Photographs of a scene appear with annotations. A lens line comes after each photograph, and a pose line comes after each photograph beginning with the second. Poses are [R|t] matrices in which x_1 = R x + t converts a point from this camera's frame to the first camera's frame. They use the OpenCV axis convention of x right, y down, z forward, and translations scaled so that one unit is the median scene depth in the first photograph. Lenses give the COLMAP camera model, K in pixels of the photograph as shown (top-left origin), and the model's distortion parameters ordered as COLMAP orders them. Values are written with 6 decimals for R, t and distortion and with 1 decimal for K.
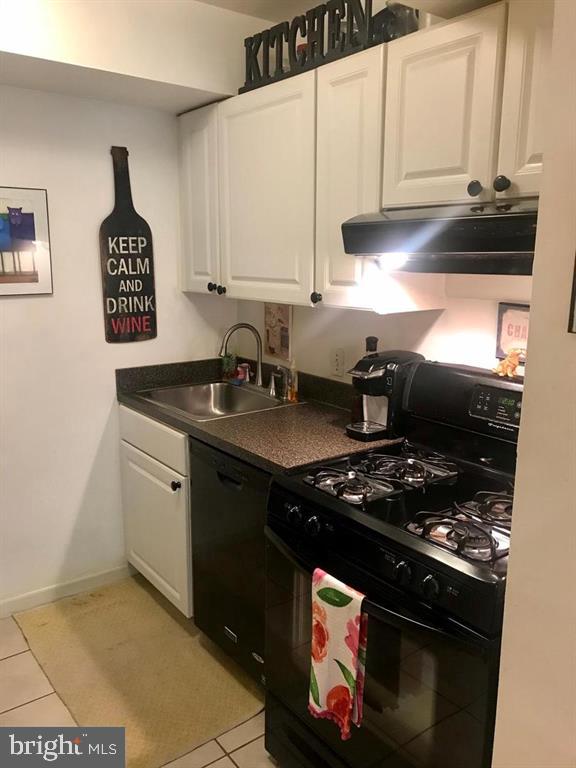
lens RADIAL K [[635.1, 0, 288.6], [0, 635.1, 380.5], [0, 0, 1]] dist [0.033275, -0.019416]
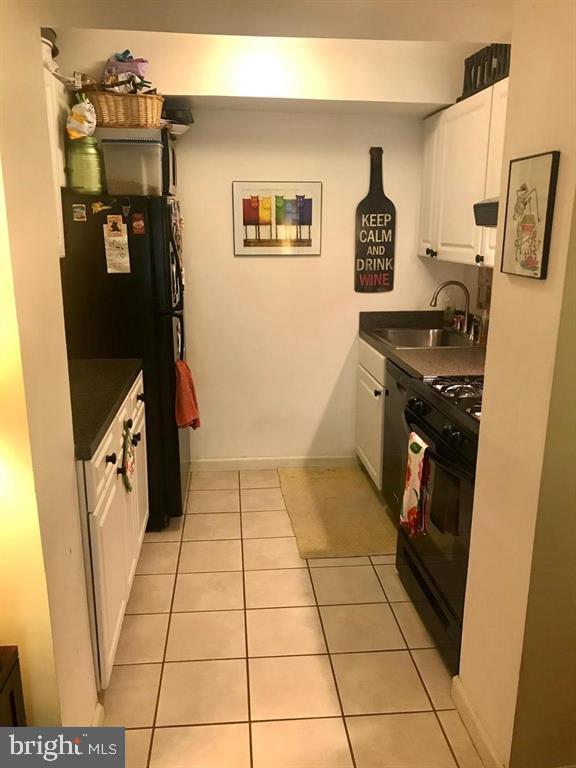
lens RADIAL K [[635.1, 0, 284.8], [0, 635.1, 385.5], [0, 0, 1]] dist [0.033275, -0.019416]
pose [[0.856547, 0.123033, -0.501188, 0.305104], [-0.099776, 0.992323, 0.073079, 0.057881], [0.506331, -0.012589, 0.862247, -0.274838]]
